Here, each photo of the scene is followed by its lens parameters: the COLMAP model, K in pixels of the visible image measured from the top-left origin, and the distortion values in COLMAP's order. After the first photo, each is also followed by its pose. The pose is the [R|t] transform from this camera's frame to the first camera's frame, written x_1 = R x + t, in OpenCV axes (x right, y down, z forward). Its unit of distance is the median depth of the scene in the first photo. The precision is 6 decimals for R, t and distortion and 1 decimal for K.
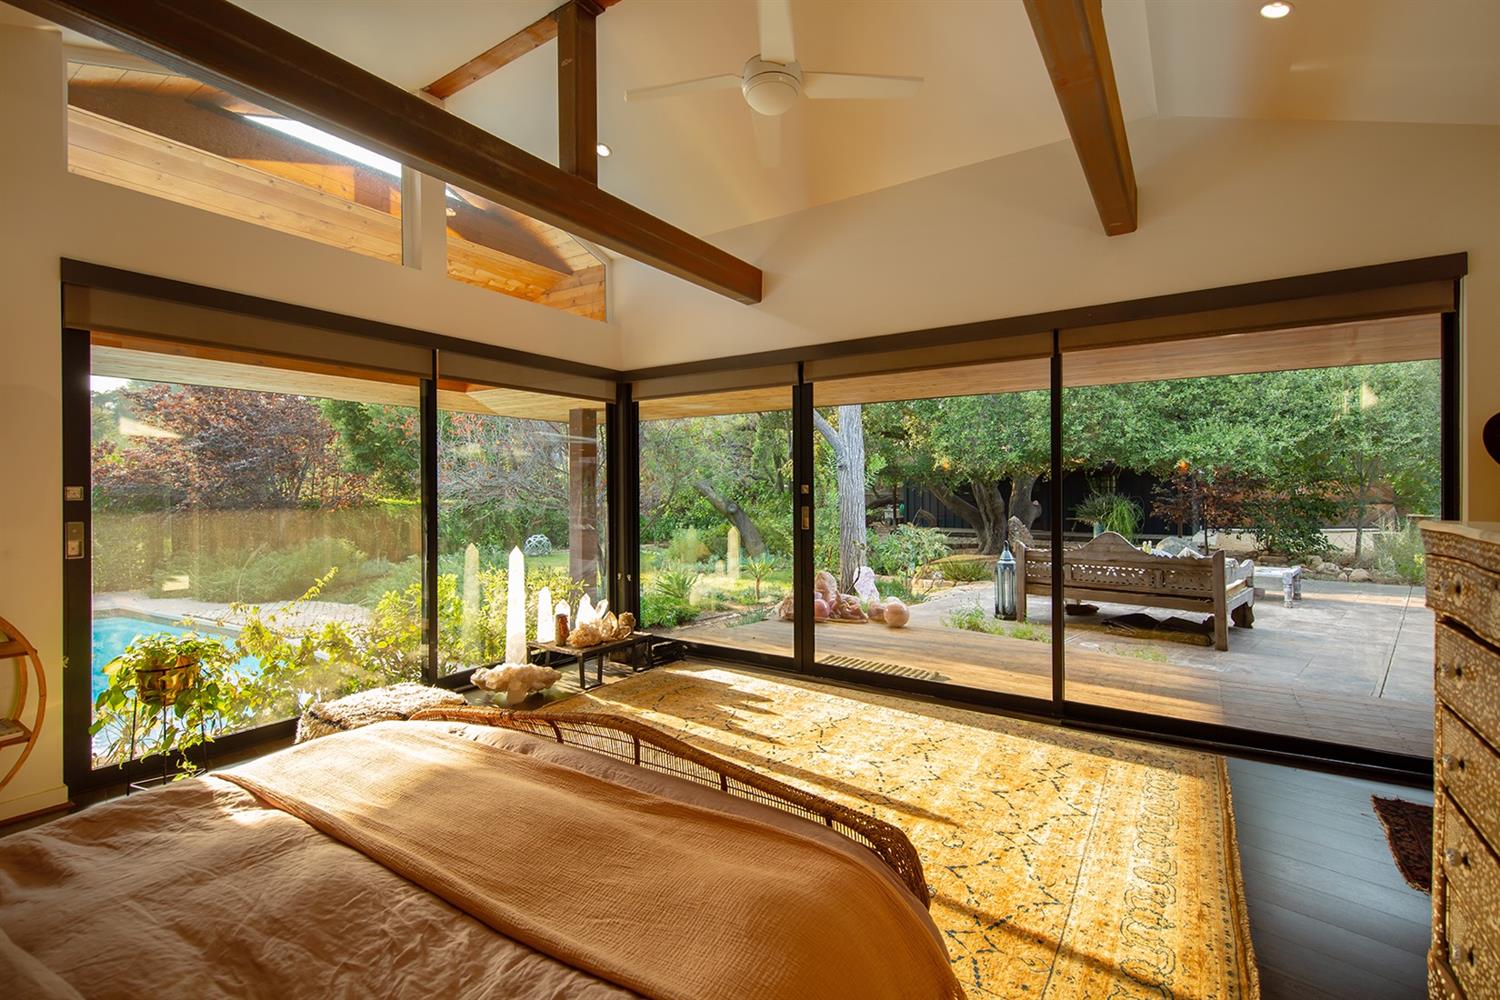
lens RADIAL K [[662.3, 0, 750.0], [0, 662.3, 500.0], [0, 0, 1]] dist [-0.000278, -0.000077]
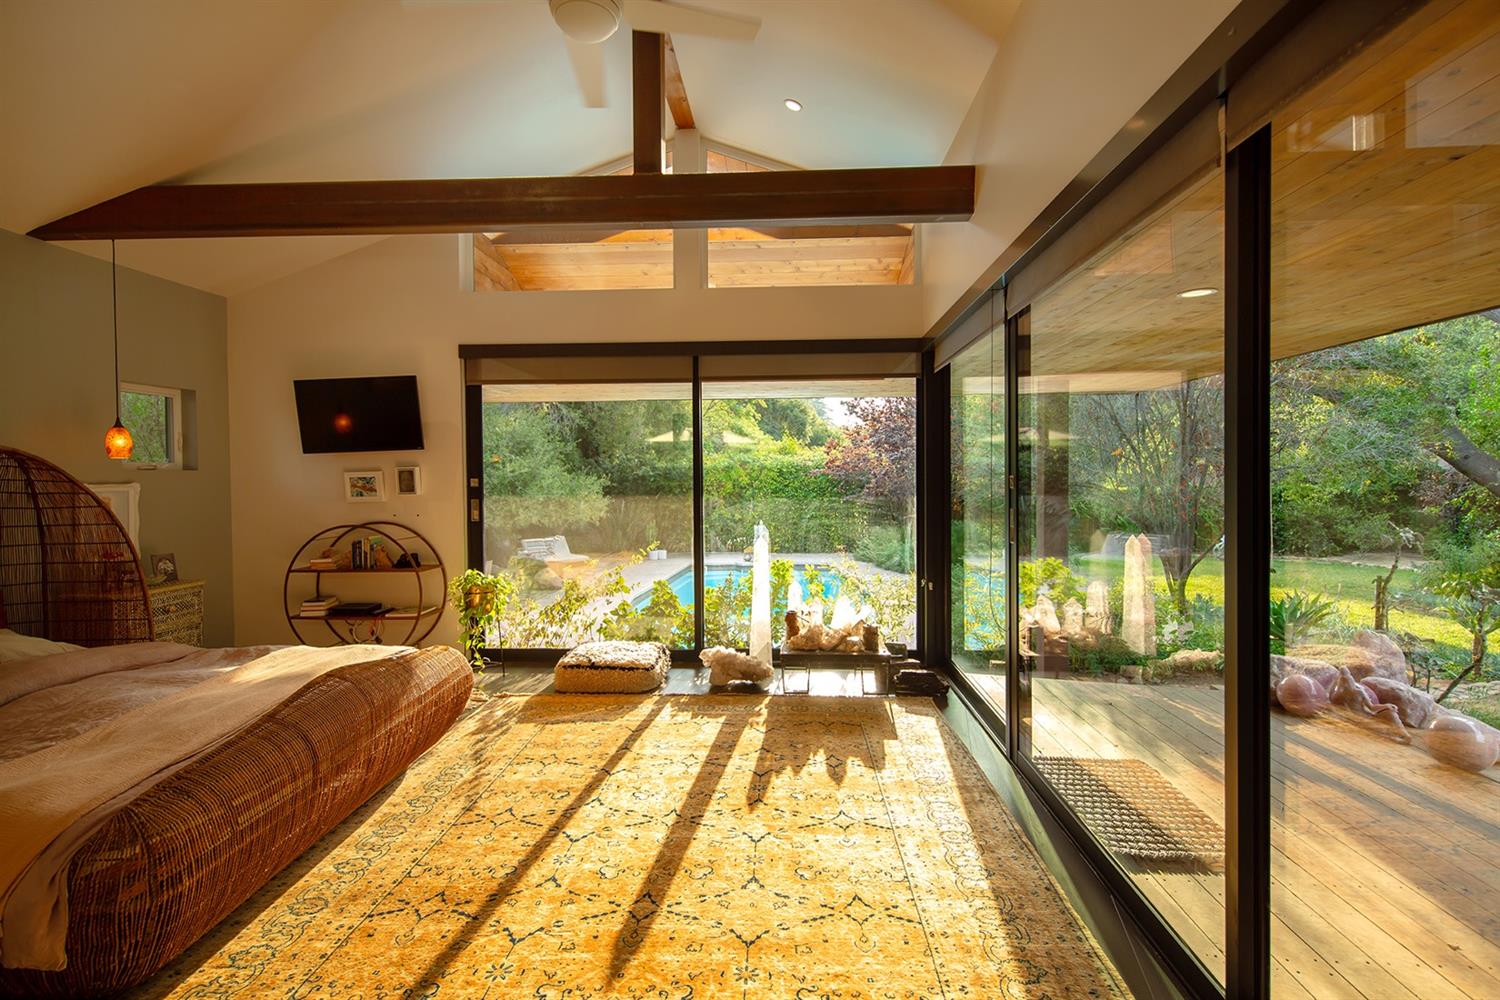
lens RADIAL K [[708.4, 0, 747.9], [0, 708.4, 488.9], [0, 0, 1]] dist [0.001943, 0.000466]
pose [[0.511891, 0.013992, -0.858937, 0.688139], [-0.009592, 0.999898, 0.010572, -0.015451], [0.858997, 0.002827, 0.511973, 0.523157]]
